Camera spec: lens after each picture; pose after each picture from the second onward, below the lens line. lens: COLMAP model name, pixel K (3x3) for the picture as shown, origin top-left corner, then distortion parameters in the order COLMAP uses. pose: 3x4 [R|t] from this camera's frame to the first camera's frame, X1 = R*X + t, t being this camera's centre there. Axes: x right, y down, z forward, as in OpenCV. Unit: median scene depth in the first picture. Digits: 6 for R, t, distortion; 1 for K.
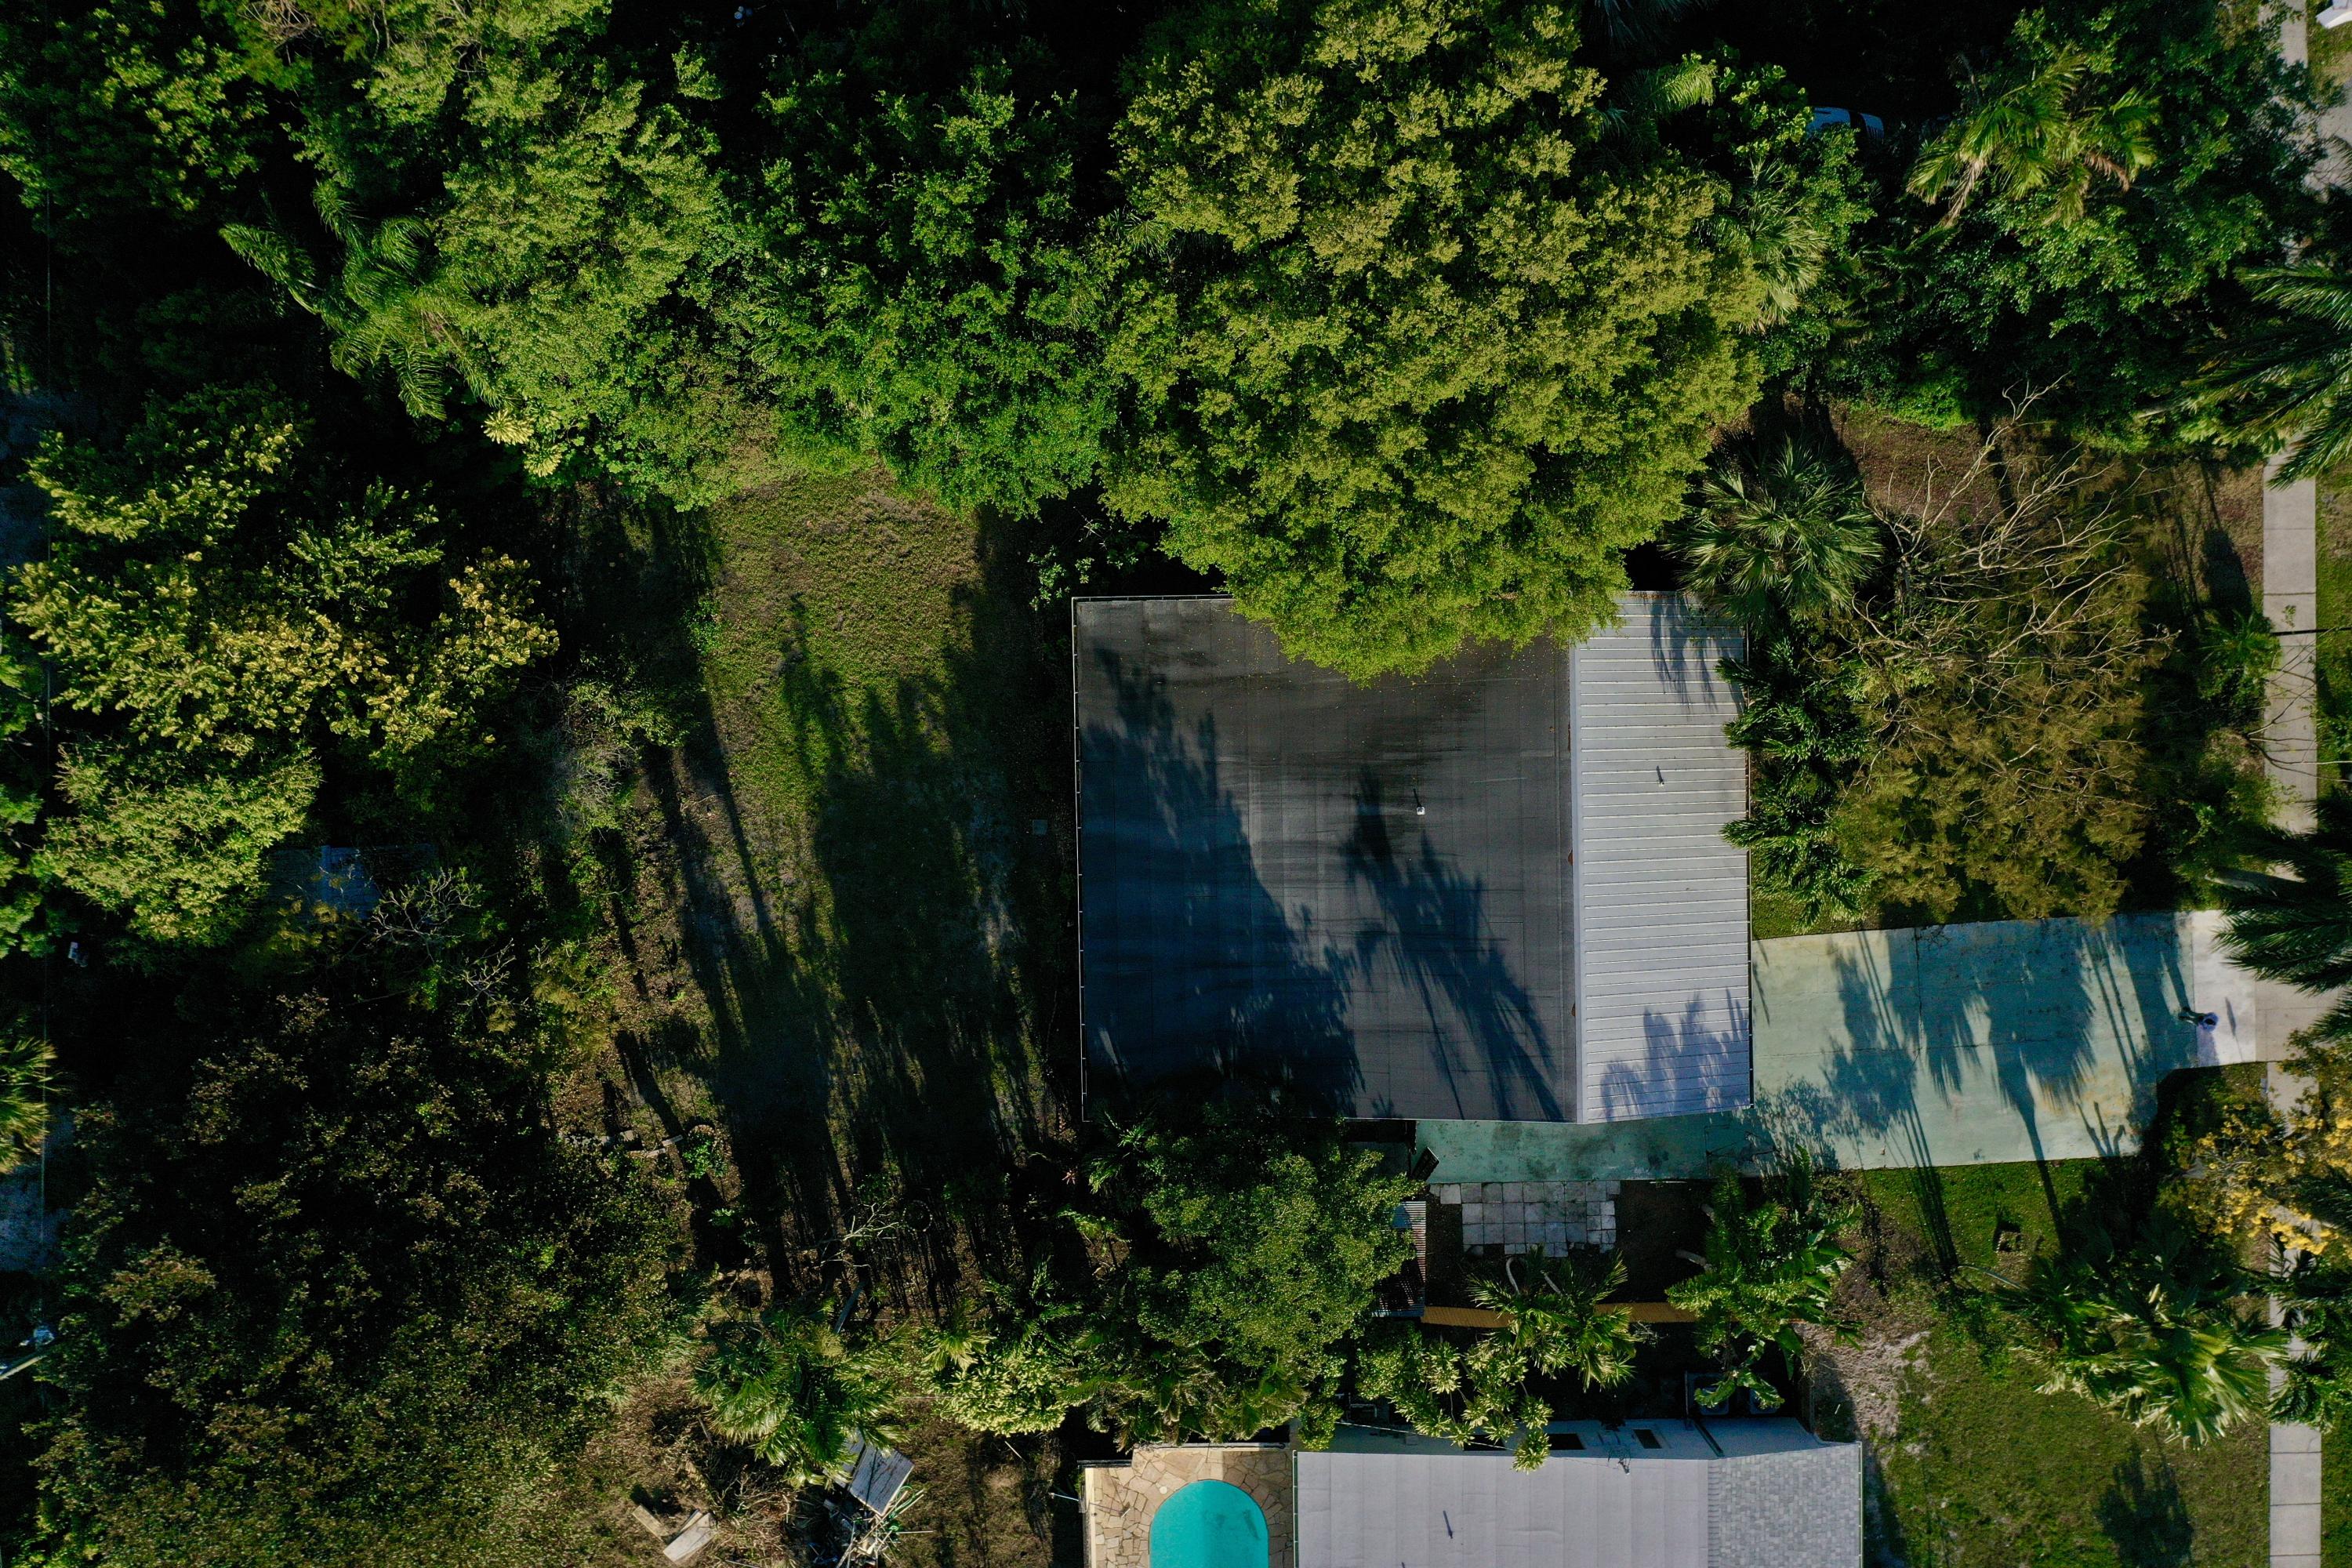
lens RADIAL K [[1853.2, 0, 1175.4], [0, 1853.2, 772.0], [0, 0, 1]] dist [-0.005955, -0.000294]
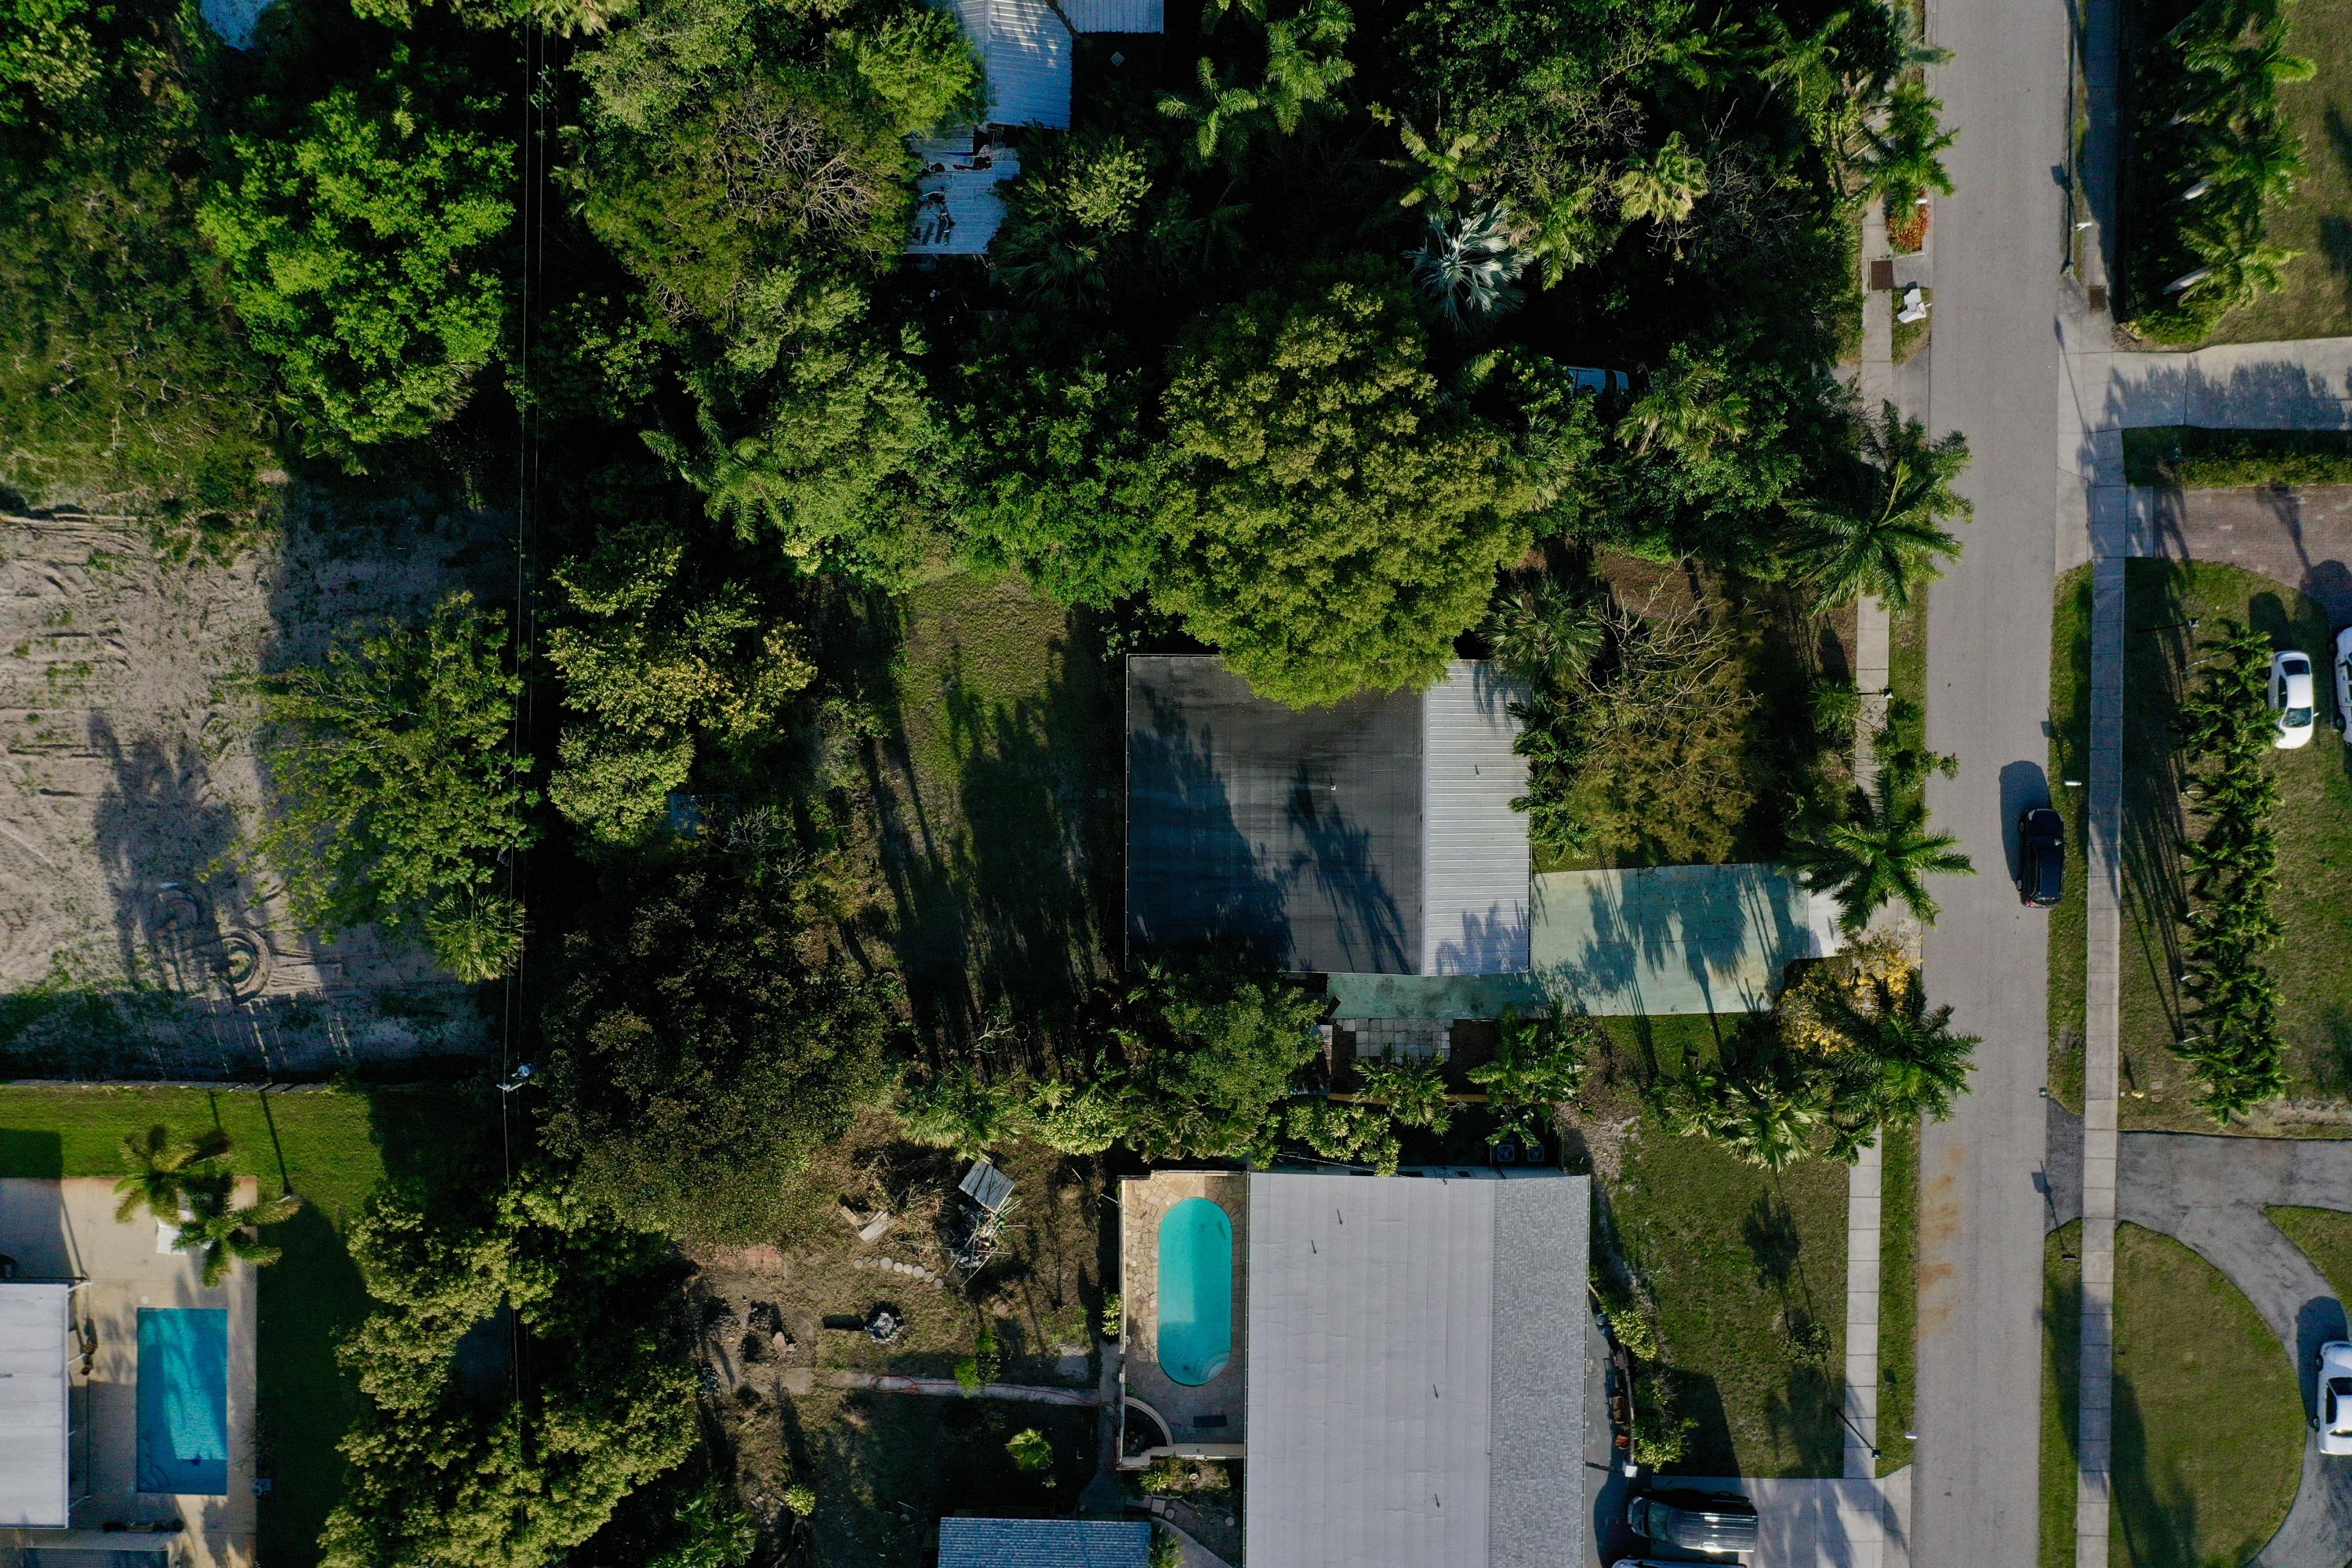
lens RADIAL K [[1853.2, 0, 1175.4], [0, 1853.2, 772.0], [0, 0, 1]] dist [-0.005955, -0.000294]
pose [[0.999694, 0.024714, 0.001199, -0.012356], [-0.024713, 0.999694, -0.000497, 0.010921], [-0.001211, 0.000467, 0.999999, -0.675456]]
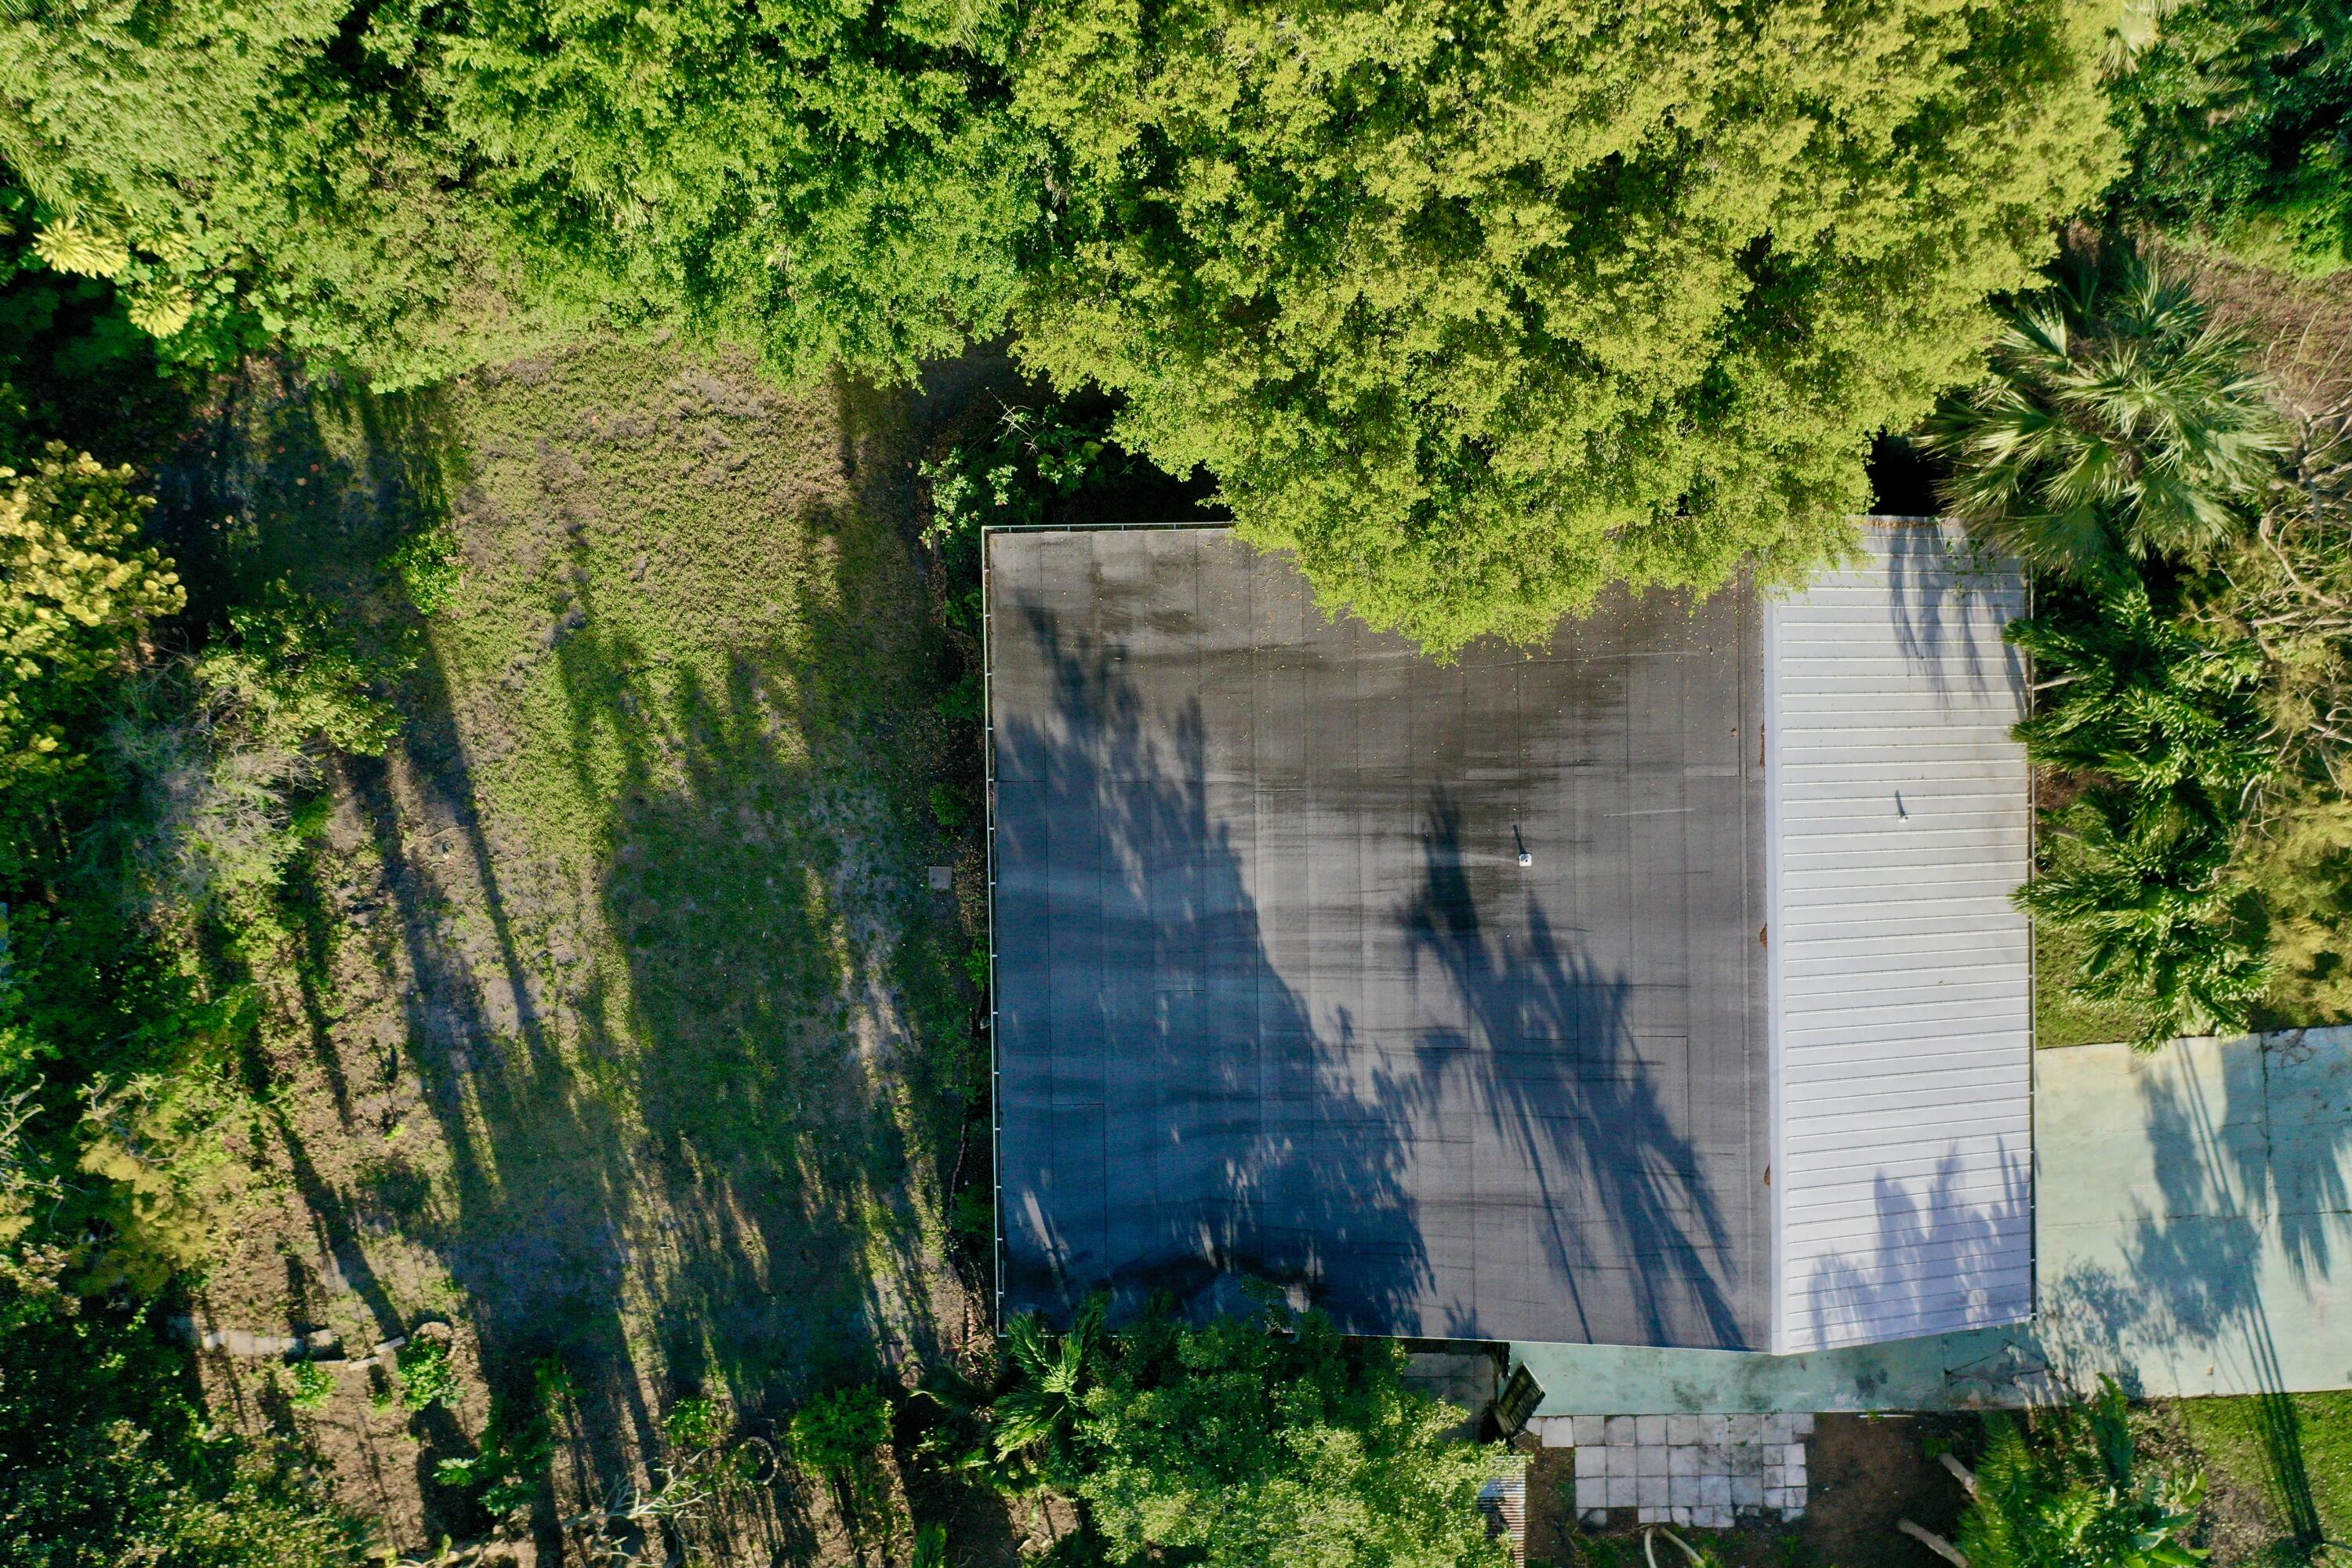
lens RADIAL K [[1844.5, 0, 1176.0], [0, 1844.5, 784.0], [0, 0, 1]] dist [-0.000329, -0.001299]
pose [[0.999996, 0.002101, 0.001642, 0.011147], [-0.002115, 0.999961, 0.008536, -0.010309], [-0.001624, -0.008540, 0.999962, 0.367449]]
